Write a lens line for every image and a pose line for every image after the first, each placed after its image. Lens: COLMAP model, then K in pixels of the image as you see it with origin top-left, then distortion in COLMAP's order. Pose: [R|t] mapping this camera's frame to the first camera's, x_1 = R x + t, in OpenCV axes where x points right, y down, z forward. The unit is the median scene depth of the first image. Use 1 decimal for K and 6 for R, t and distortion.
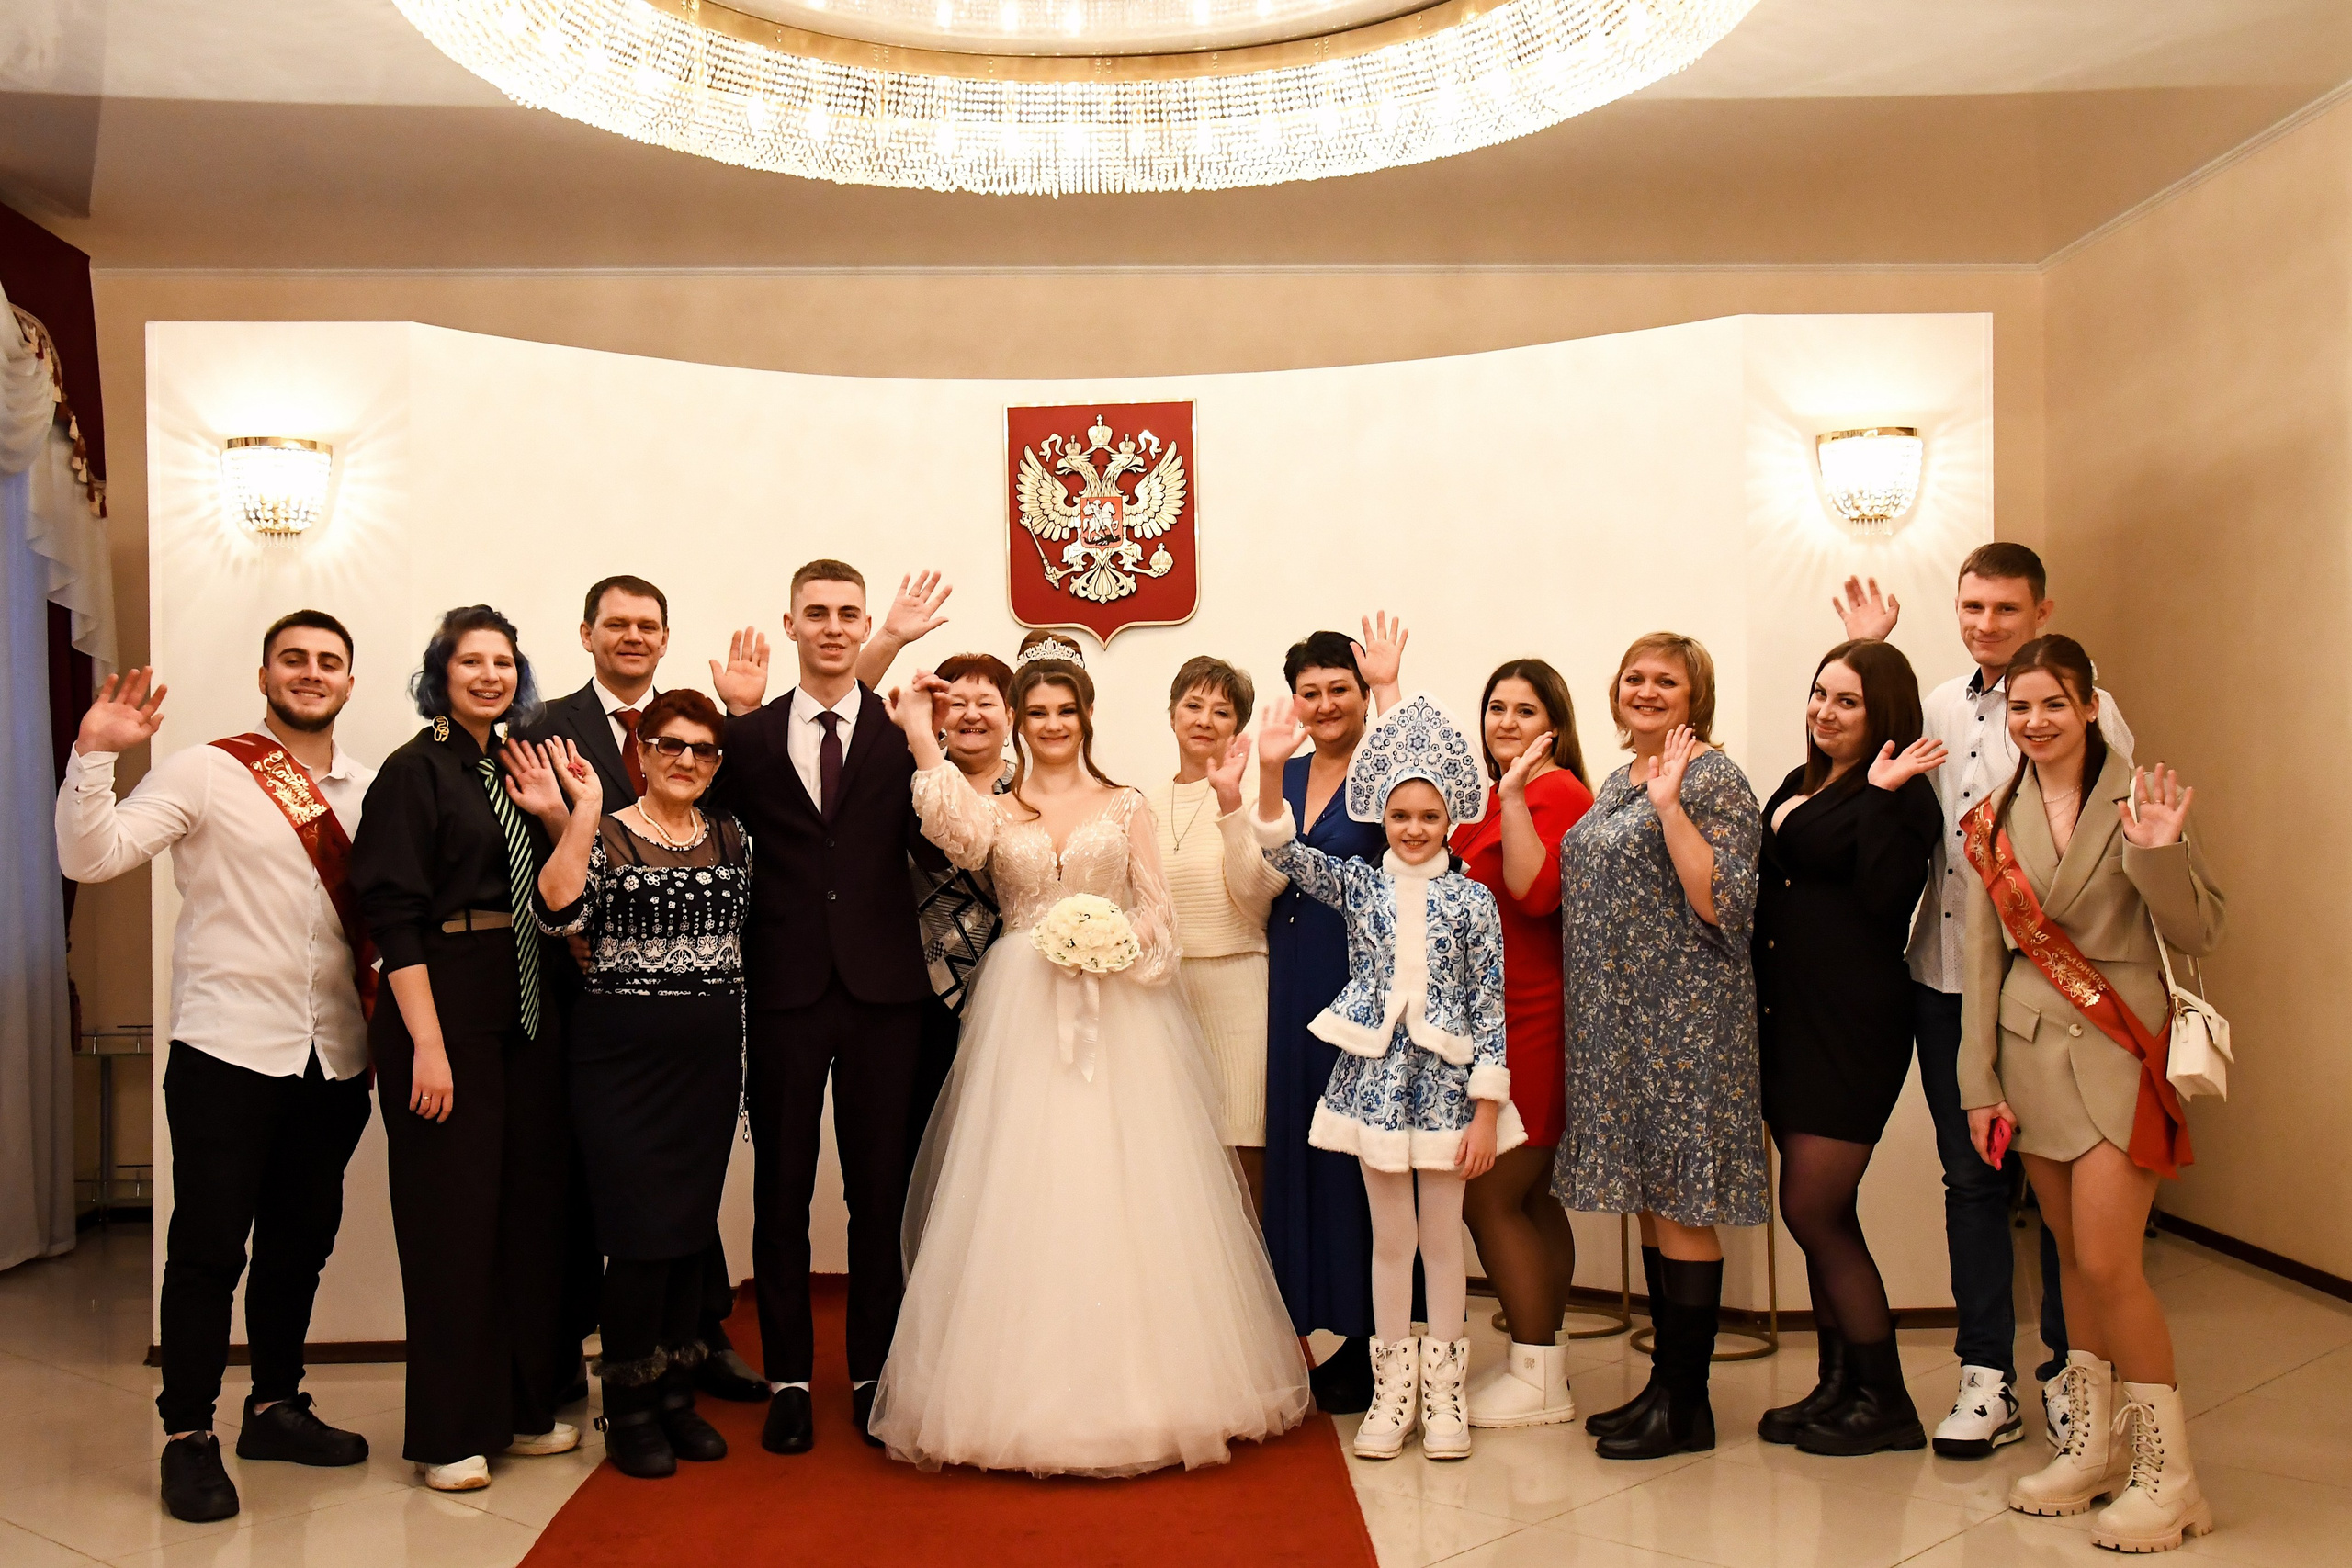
lens RADIAL K [[2455.5, 0, 1136.2], [0, 2455.5, 776.2], [0, 0, 1]] dist [-0.012747, 0.038910]
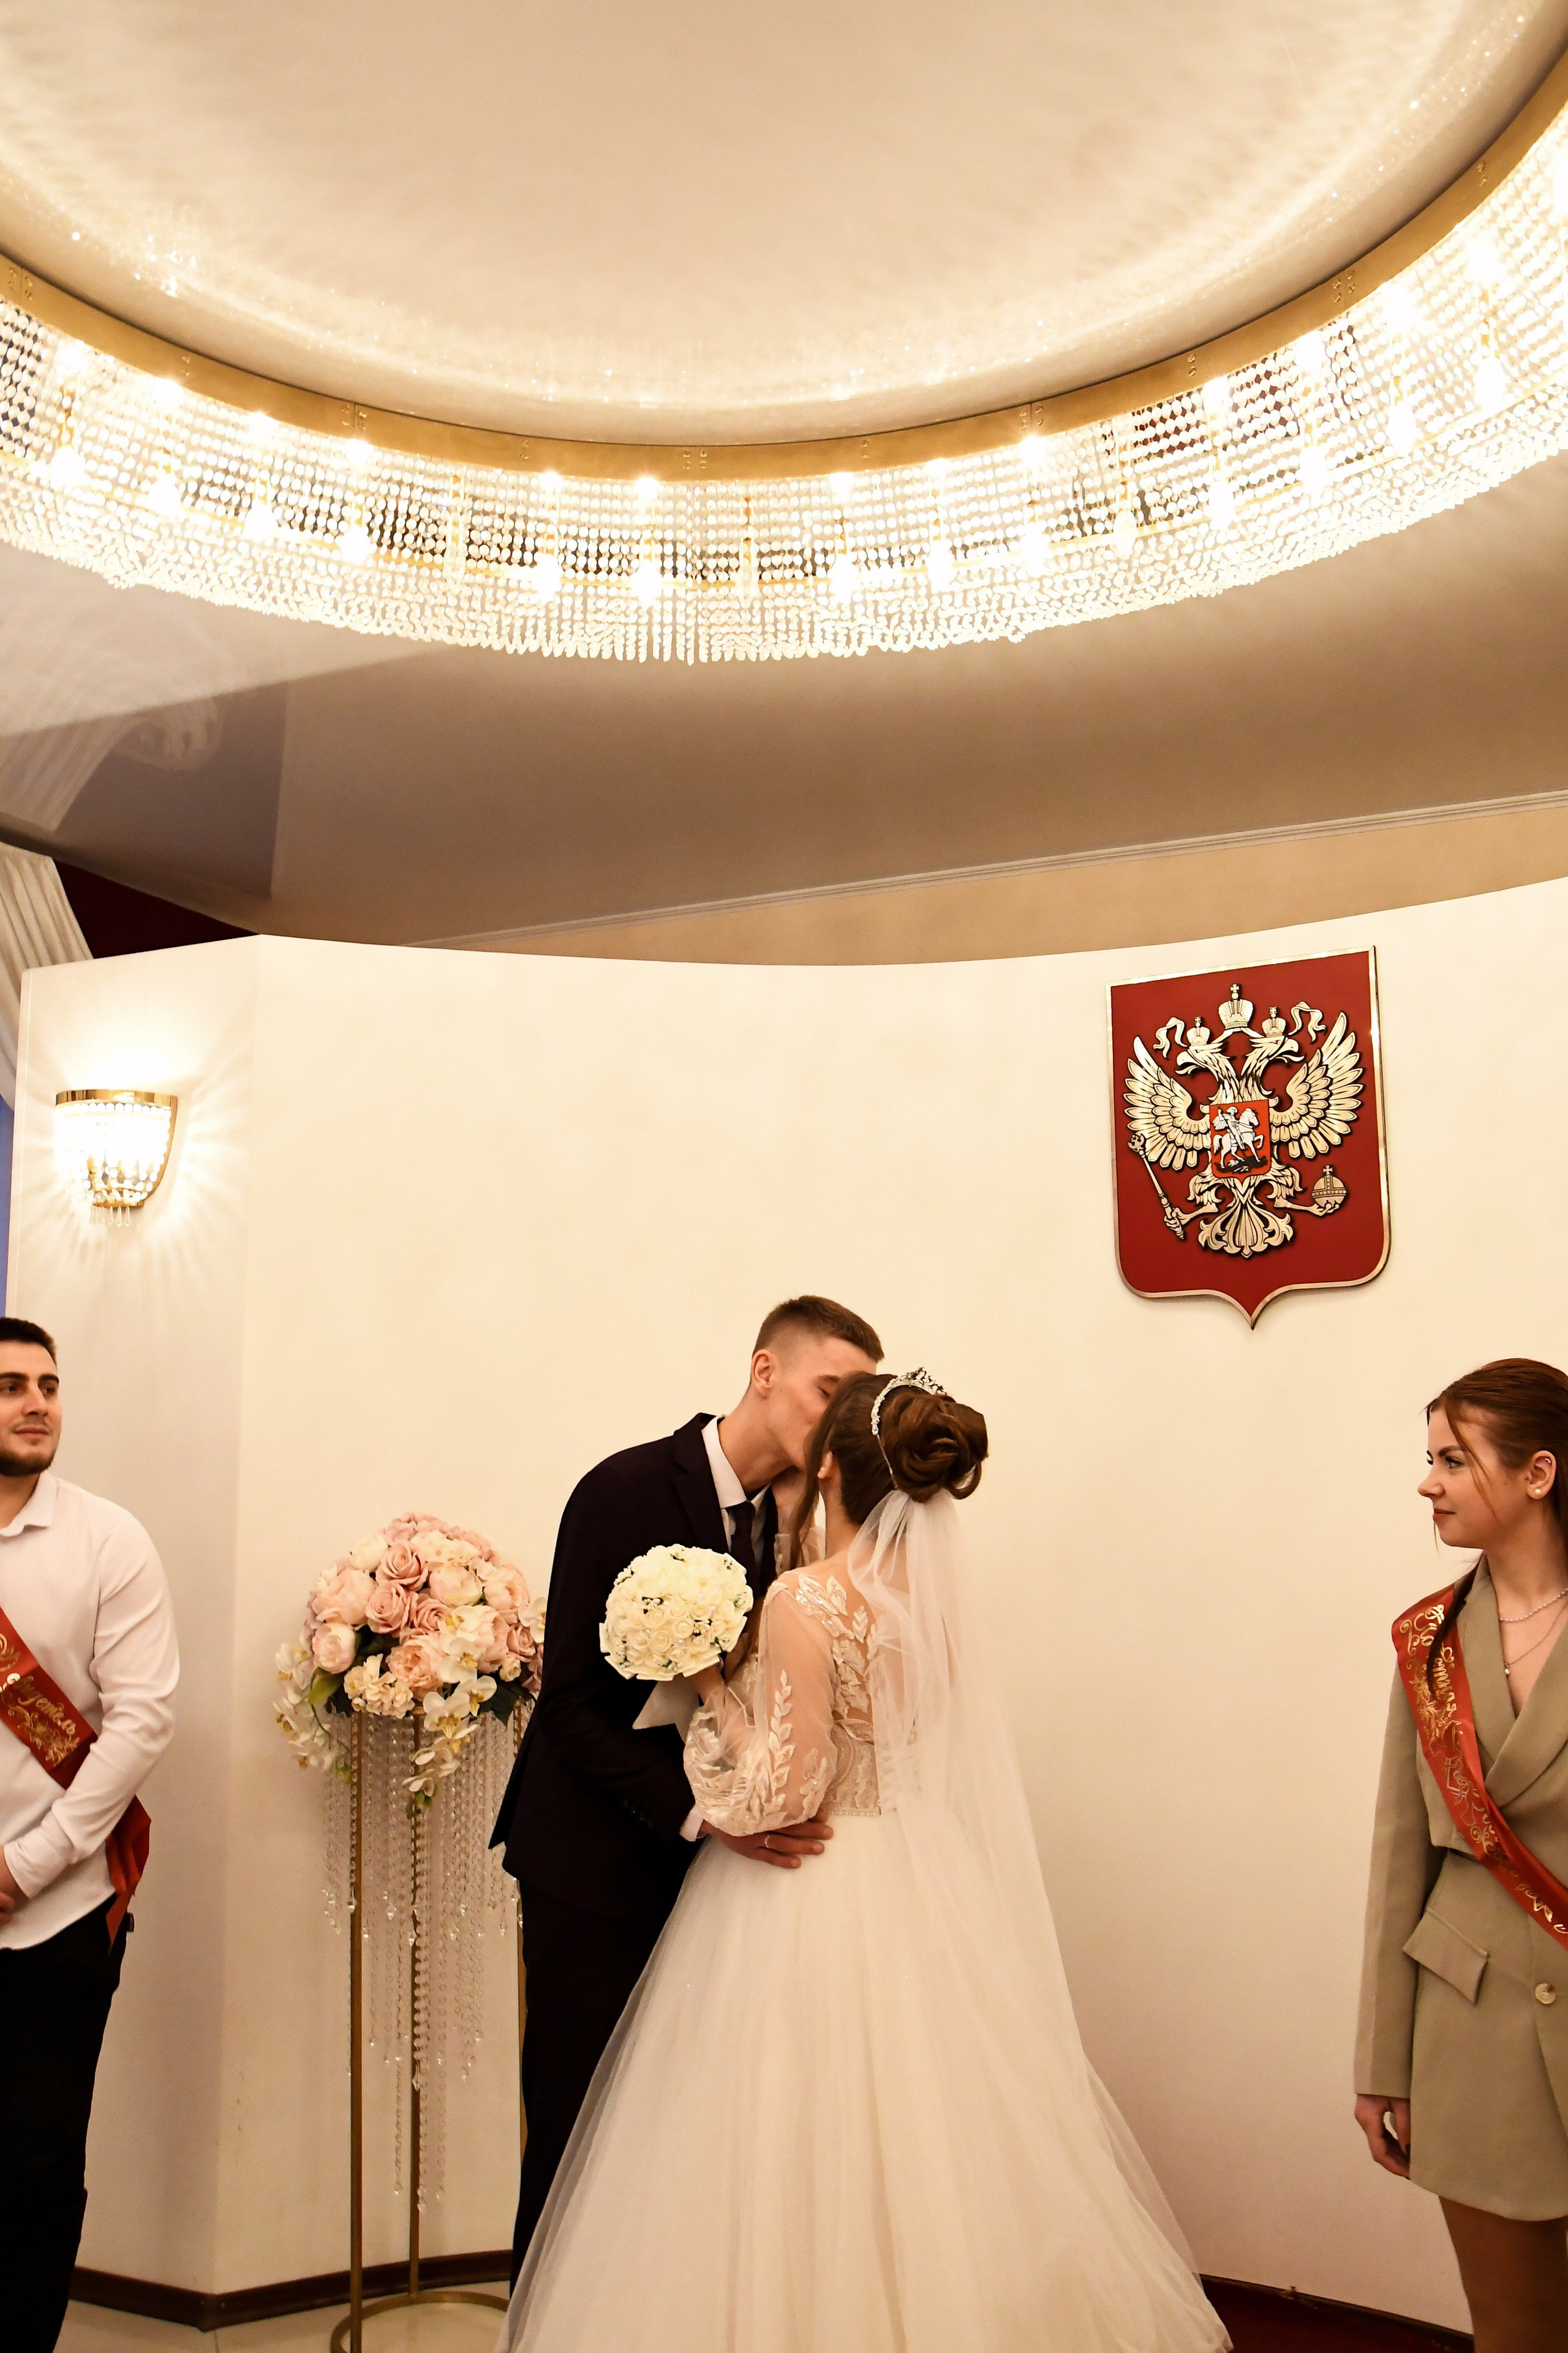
lens RADIAL K [[2142.9, 0, 784.0], [0, 2142.9, 1176.5], [0, 0, 1]] dist [-0.054875, 0.004569]
pose [[0.873696, -0.055728, -0.483270, 0.160164], [-0.003083, 0.992762, -0.120055, -0.022035], [0.486463, 0.106382, 0.867201, 0.428587]]
